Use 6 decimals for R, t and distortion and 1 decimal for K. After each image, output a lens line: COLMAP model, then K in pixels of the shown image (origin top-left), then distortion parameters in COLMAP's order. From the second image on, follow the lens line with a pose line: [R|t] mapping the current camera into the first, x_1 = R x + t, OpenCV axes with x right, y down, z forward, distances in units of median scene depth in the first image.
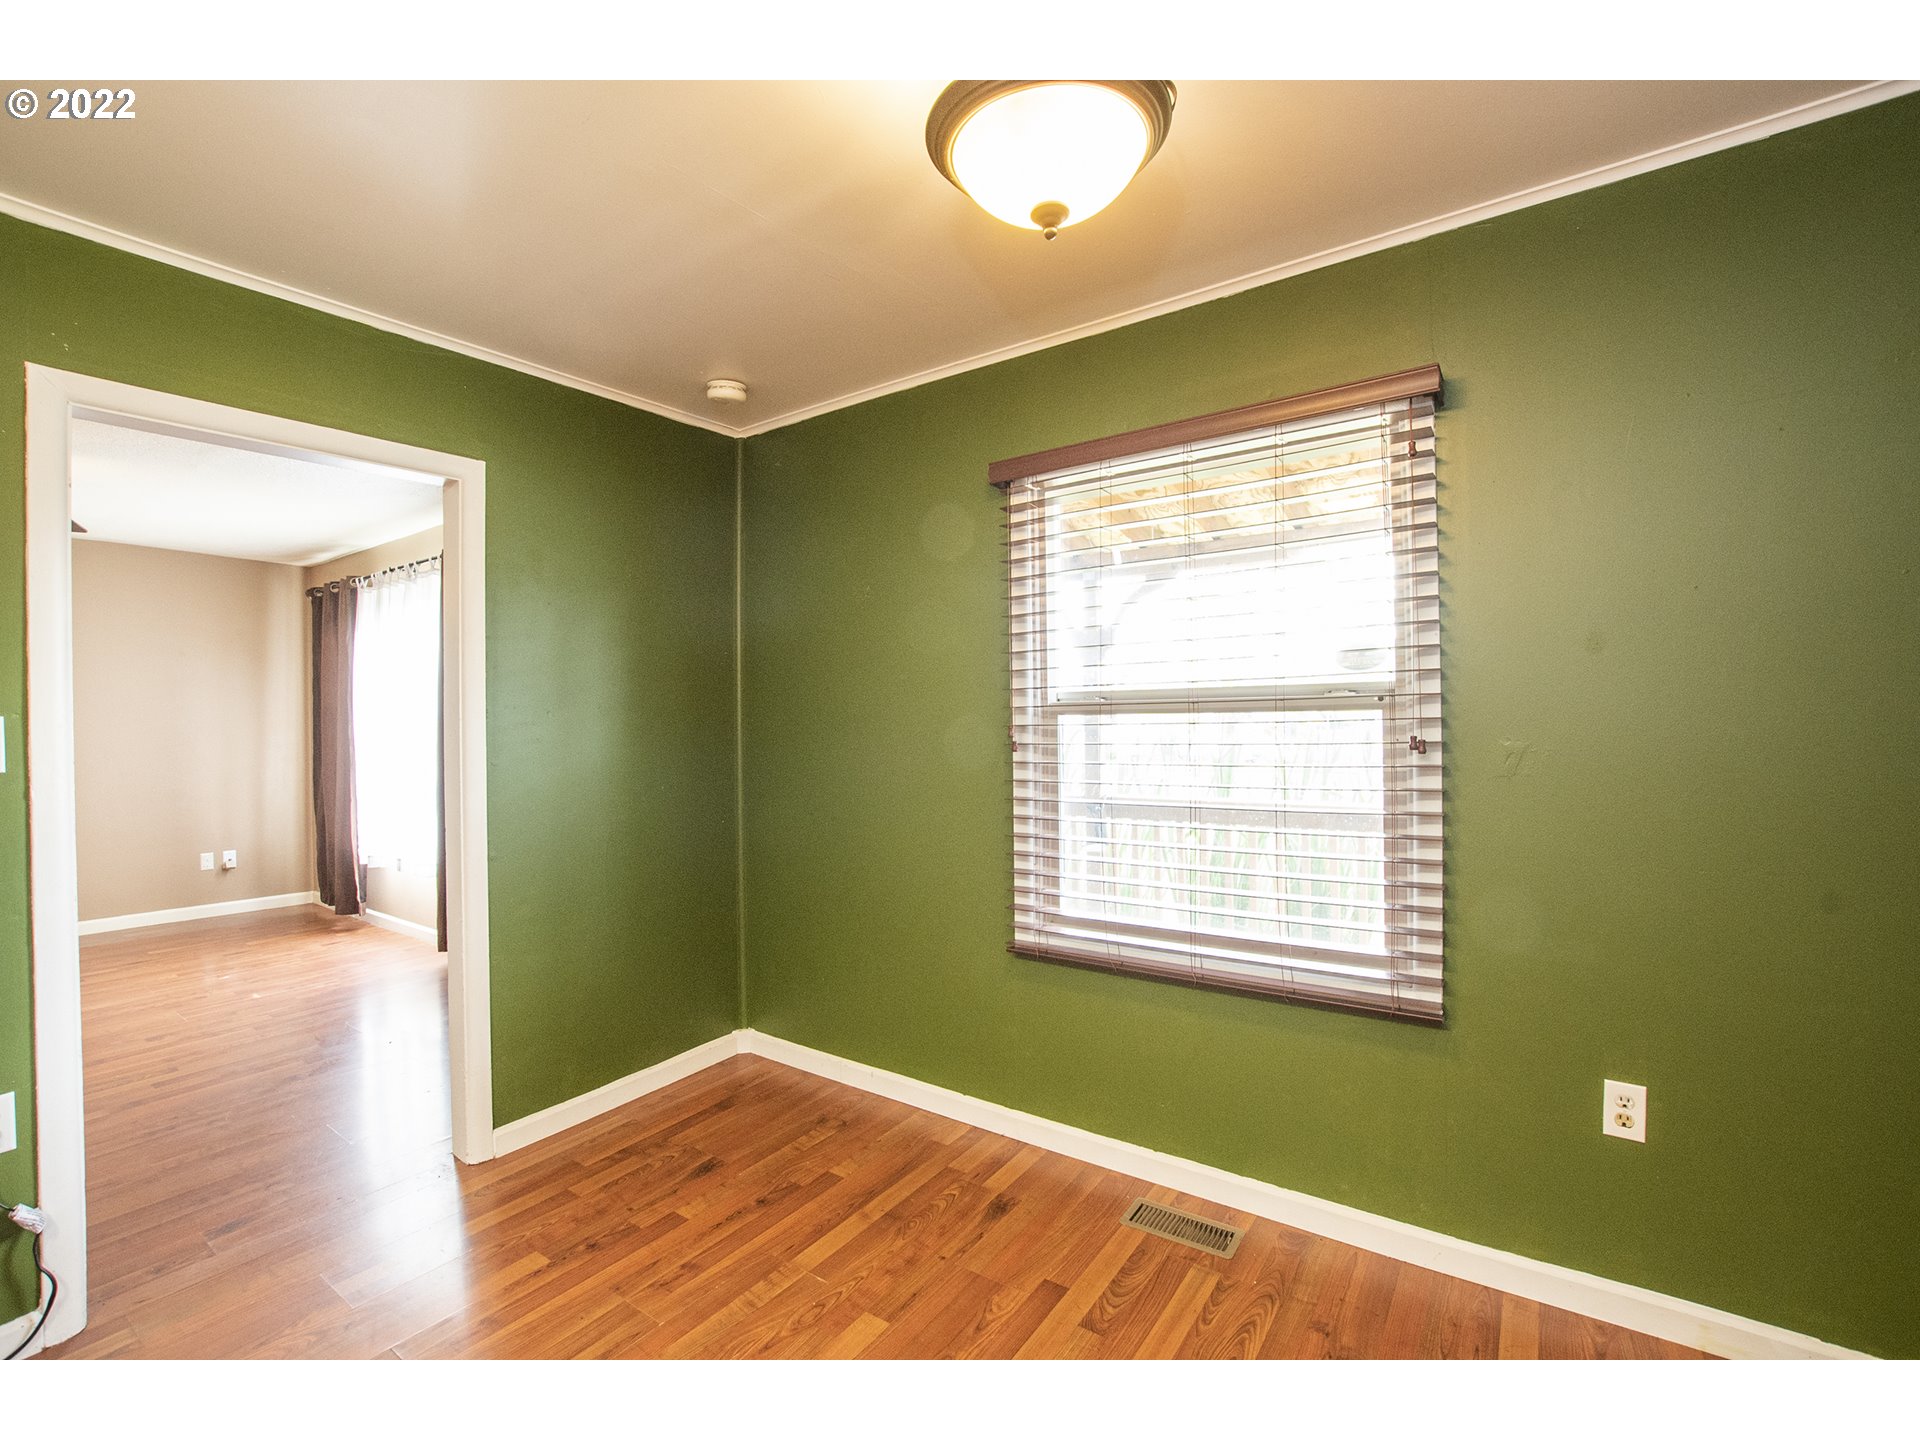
lens RADIAL K [[843.4, 0, 963.1], [0, 843.4, 718.5], [0, 0, 1]] dist [-0.031622, 0.000912]
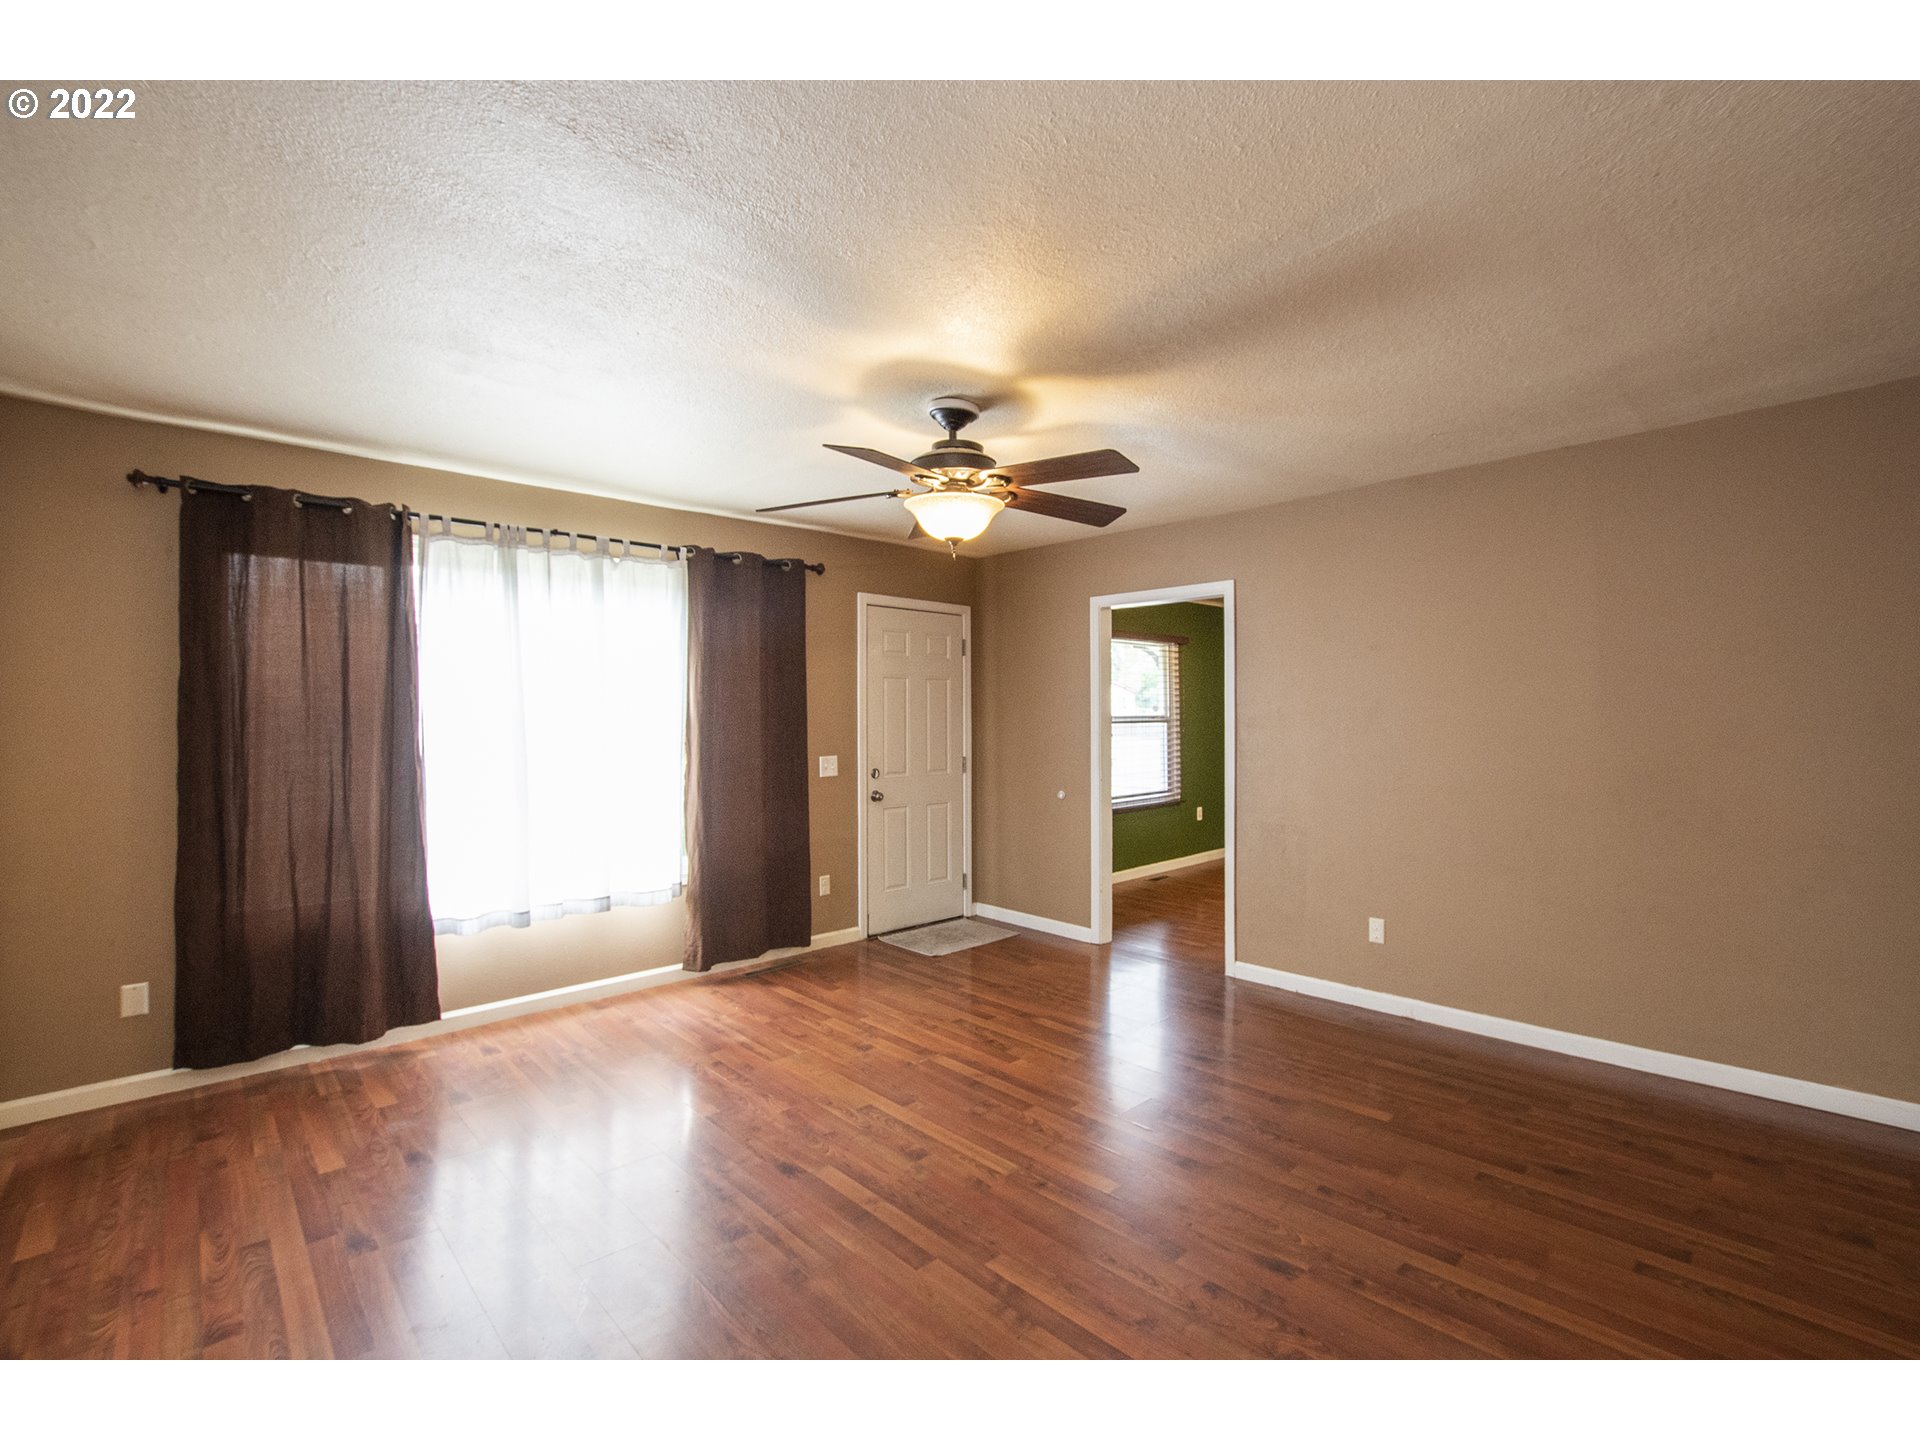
lens RADIAL K [[833.0, 0, 960.0], [0, 833.0, 720.0], [0, 0, 1]] dist [-0.045799, 0.000756]
pose [[0.204748, 0.014705, 0.978704, -1.828075], [0.011839, 0.999777, -0.017498, 0.016729], [-0.978743, 0.015170, 0.204528, 0.637831]]
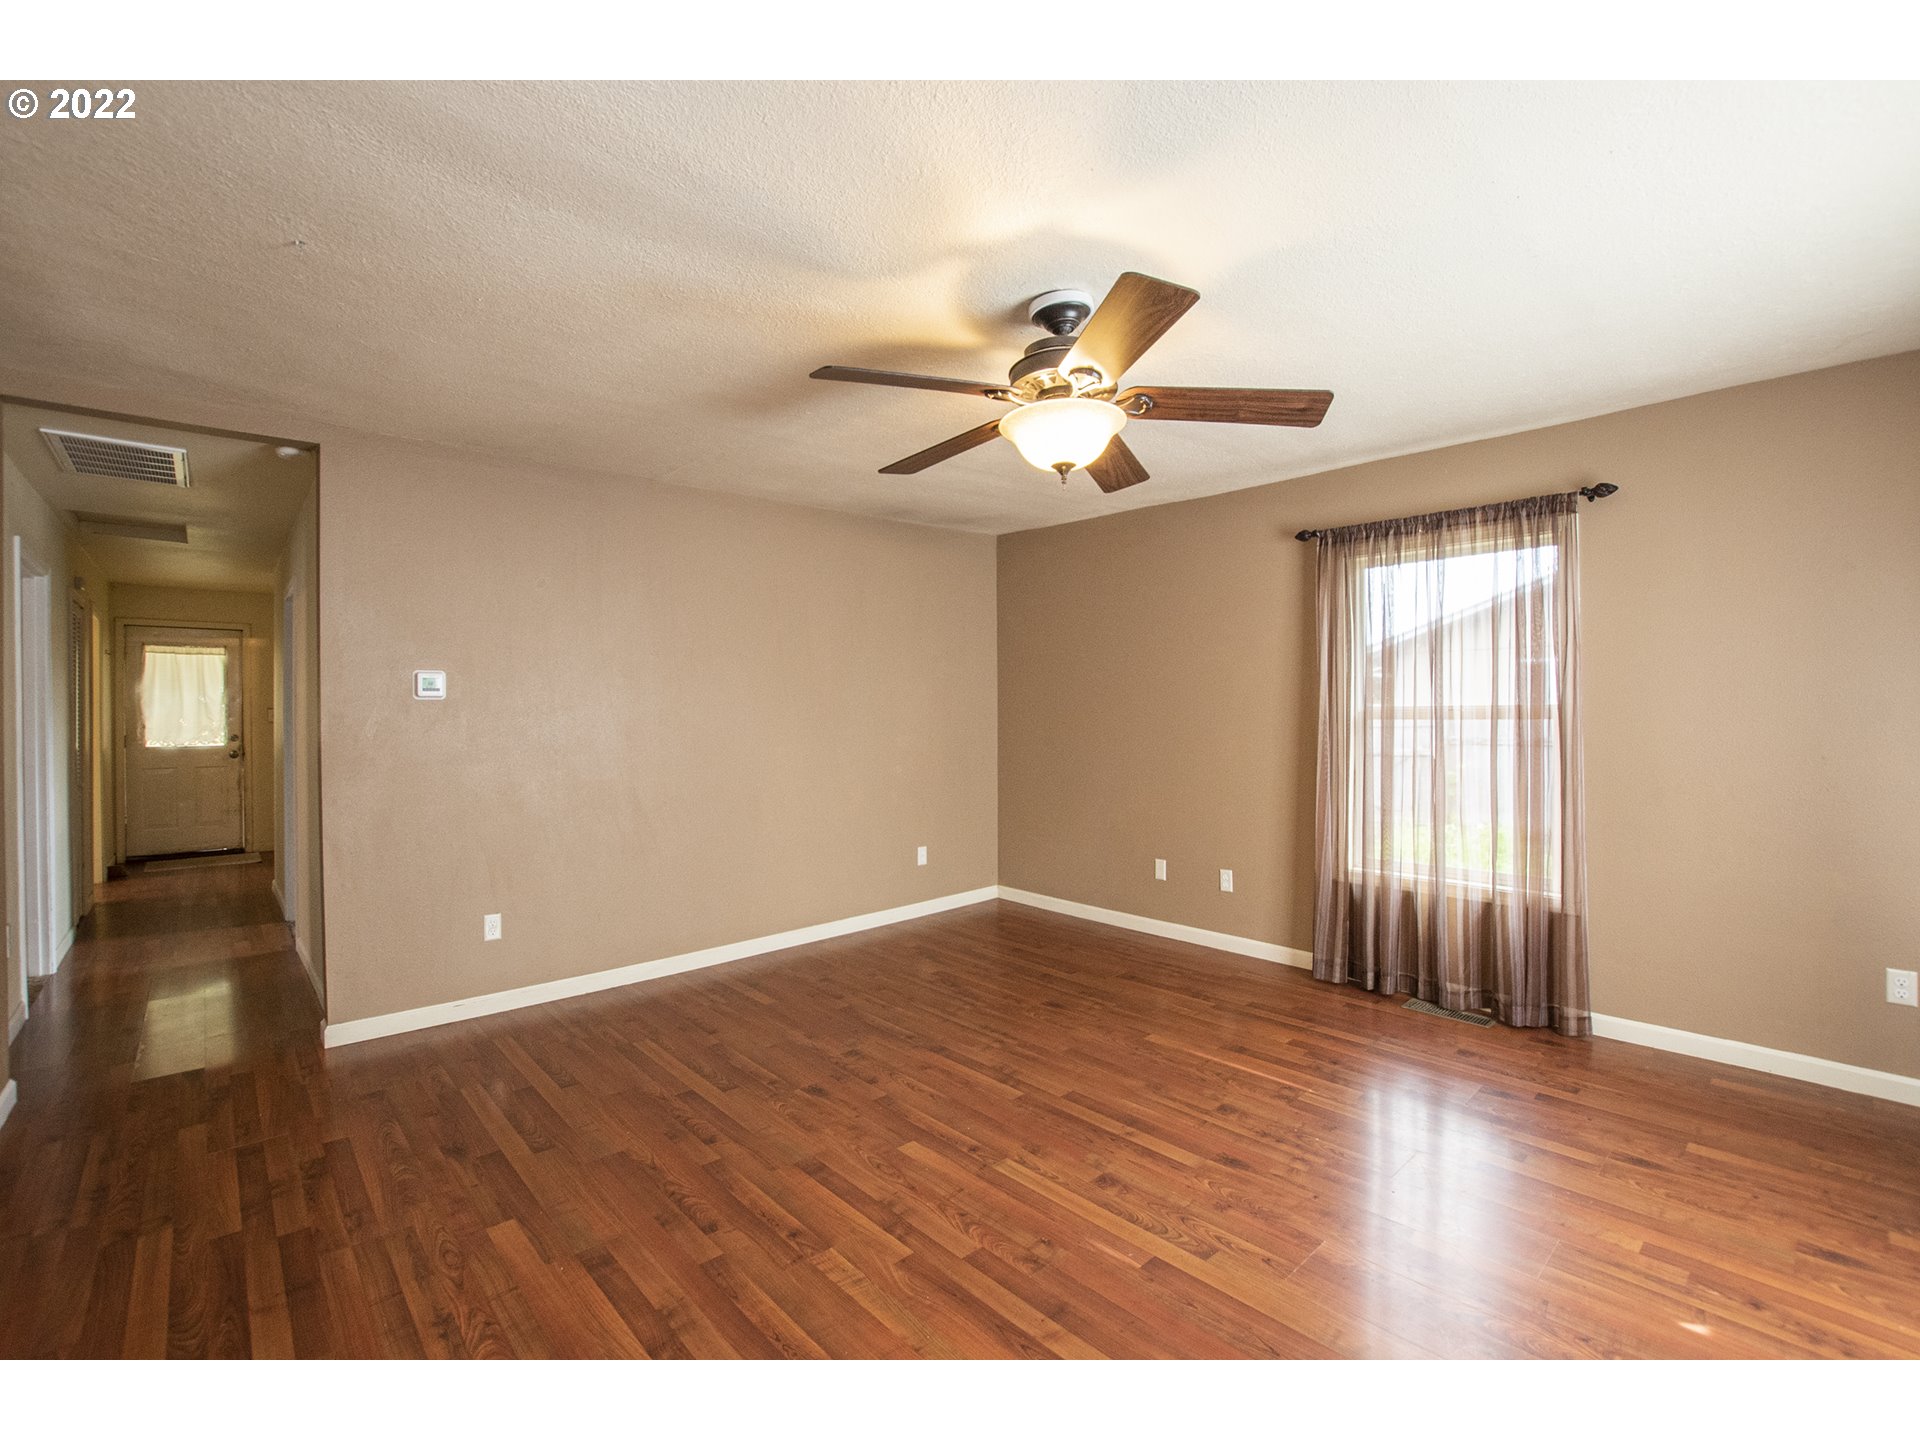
lens RADIAL K [[843.4, 0, 963.1], [0, 843.4, 718.5], [0, 0, 1]] dist [-0.031622, 0.000912]
pose [[-0.217399, 0.011301, -0.976017, -0.514202], [0.001103, 0.999935, 0.011332, 0.014172], [0.976082, 0.001387, -0.217397, 0.852141]]
